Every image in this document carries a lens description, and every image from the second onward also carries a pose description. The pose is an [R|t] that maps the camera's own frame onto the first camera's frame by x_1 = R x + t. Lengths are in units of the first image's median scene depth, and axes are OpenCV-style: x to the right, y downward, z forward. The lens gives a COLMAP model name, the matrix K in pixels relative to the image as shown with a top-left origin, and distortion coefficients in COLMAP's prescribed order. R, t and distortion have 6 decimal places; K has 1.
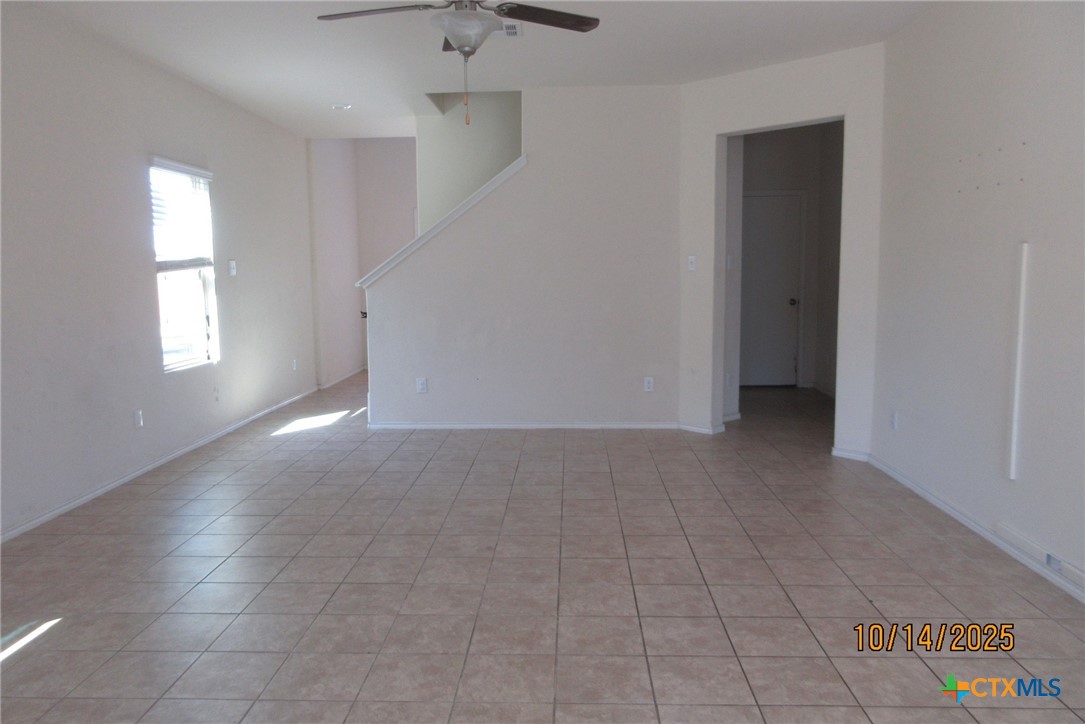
lens RADIAL K [[808.1, 0, 540.1], [0, 808.1, 359.2], [0, 0, 1]] dist [0.014423, -0.000696]
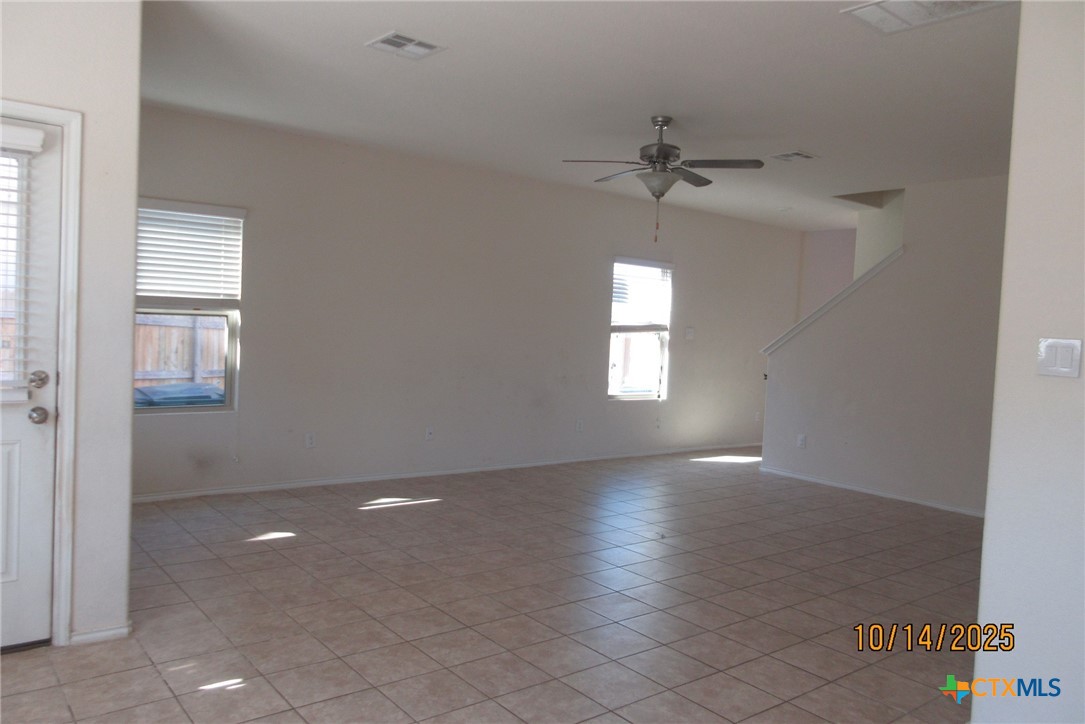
lens RADIAL K [[808.1, 0, 543.4], [0, 808.1, 363.1], [0, 0, 1]] dist [0.014423, -0.000696]
pose [[0.651531, 0.081695, -0.754211, 0.579192], [-0.144806, 0.989298, -0.017932, -0.005446], [0.744674, 0.120898, 0.656388, -0.074833]]
